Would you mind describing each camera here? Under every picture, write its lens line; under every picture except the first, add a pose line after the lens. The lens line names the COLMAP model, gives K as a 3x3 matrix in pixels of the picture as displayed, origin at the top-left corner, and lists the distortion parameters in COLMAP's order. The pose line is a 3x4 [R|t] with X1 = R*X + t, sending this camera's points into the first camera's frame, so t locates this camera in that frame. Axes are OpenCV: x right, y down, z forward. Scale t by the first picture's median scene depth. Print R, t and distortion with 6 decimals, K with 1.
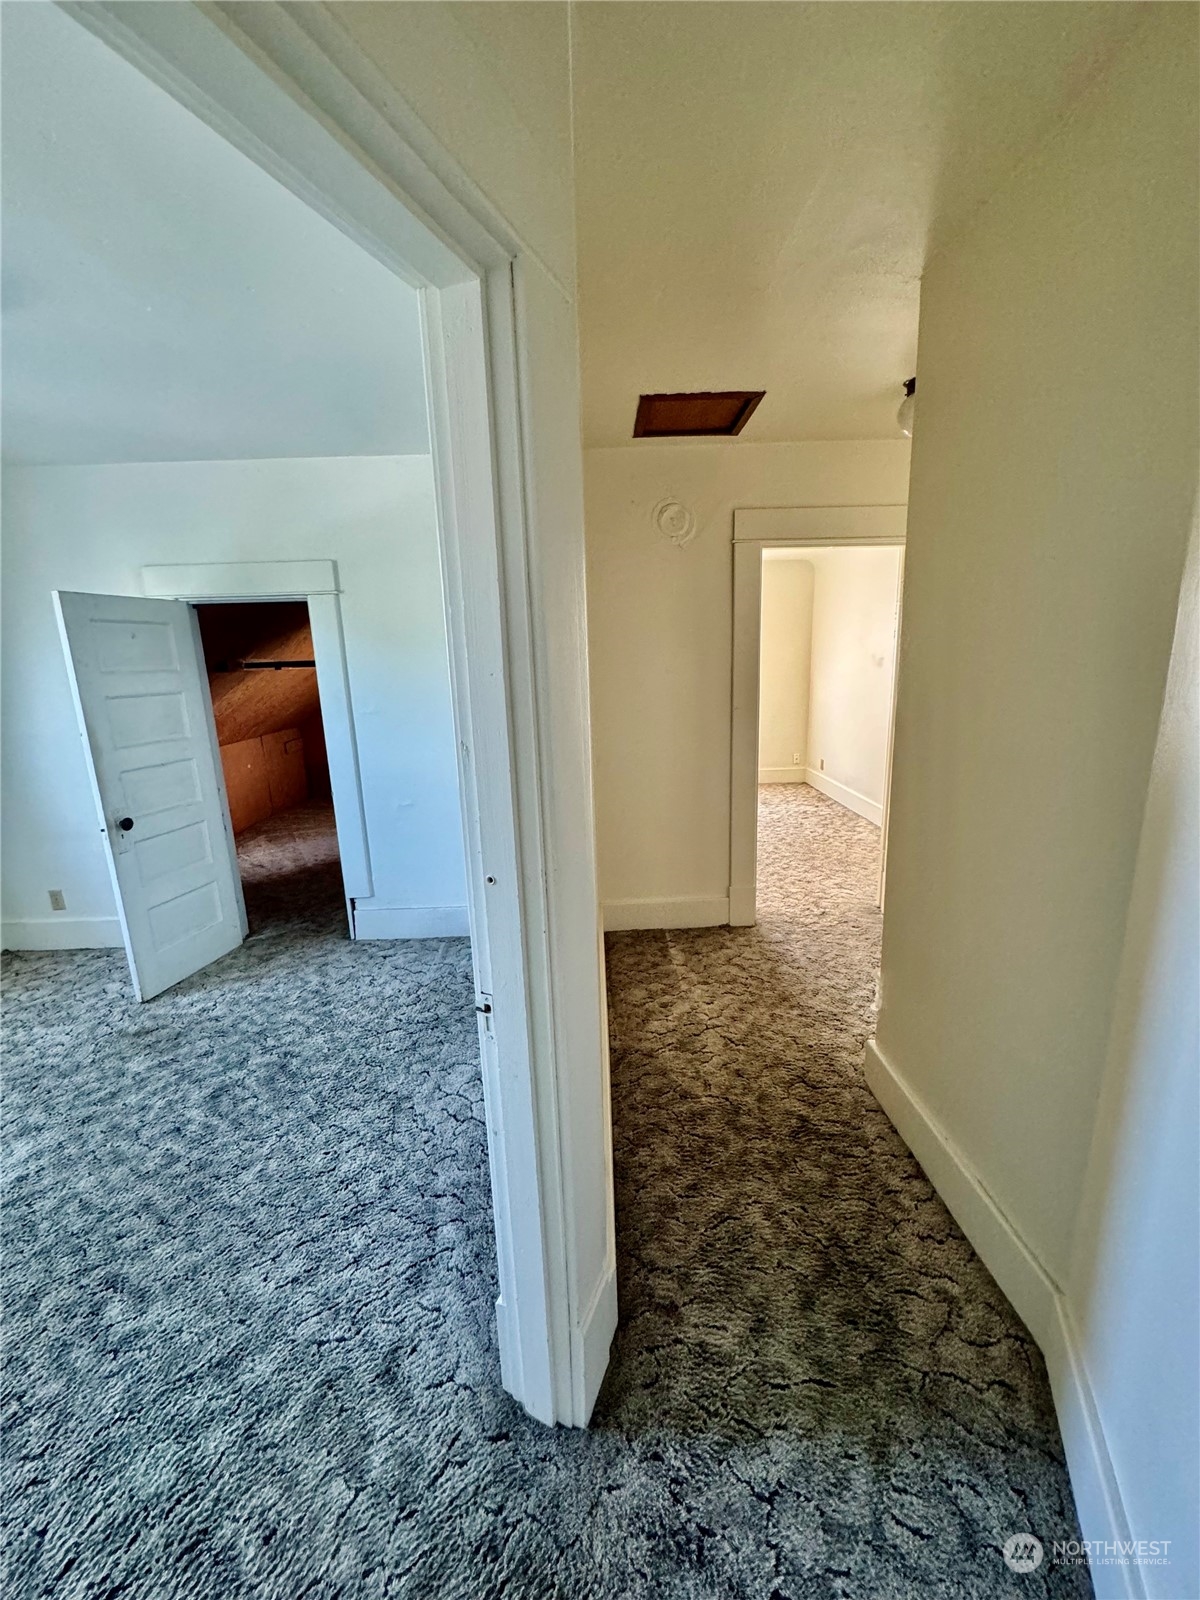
lens RADIAL K [[644.2, 0, 600.6], [0, 644.2, 797.1], [0, 0, 1]] dist [-0.001332, -0.000220]
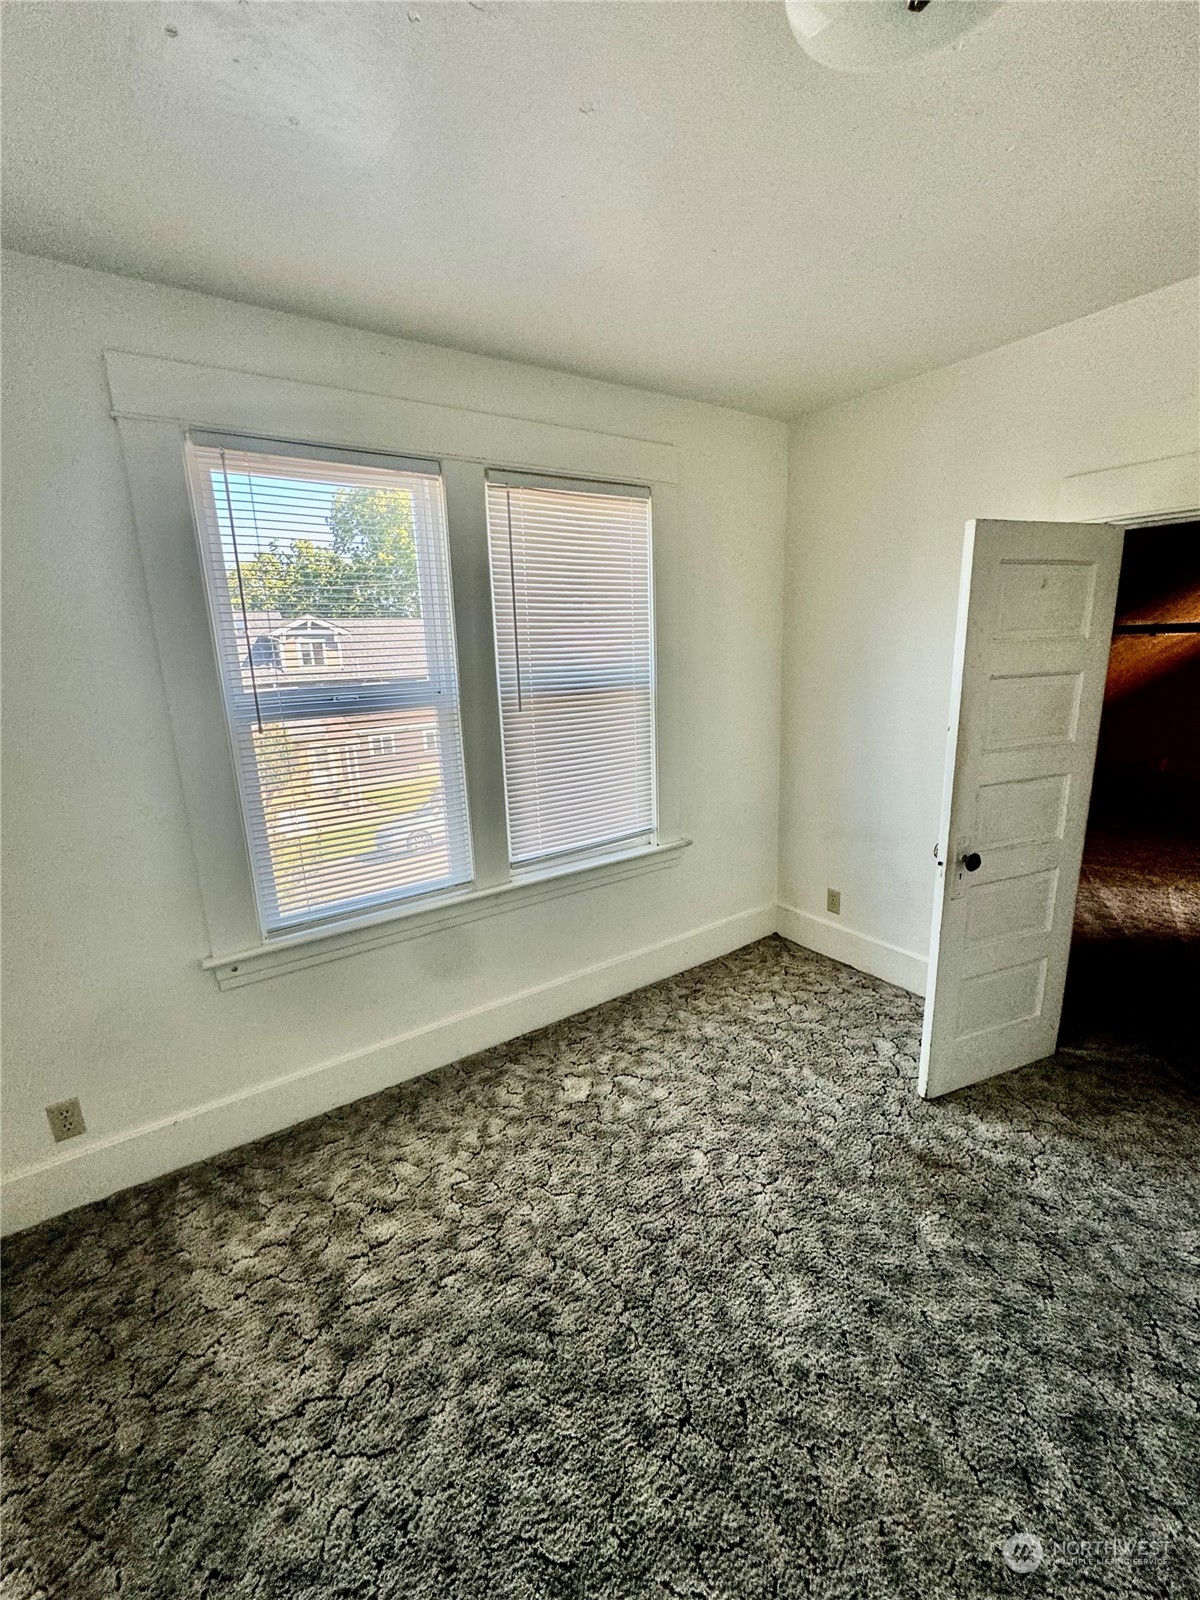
lens RADIAL K [[644.2, 0, 597.6], [0, 644.2, 798.2], [0, 0, 1]] dist [-0.001332, -0.000220]
pose [[0.556693, 0.207767, -0.804317, -0.411043], [-0.164844, 0.976593, 0.138174, -0.053041], [0.814198, 0.055666, 0.577912, 0.265489]]
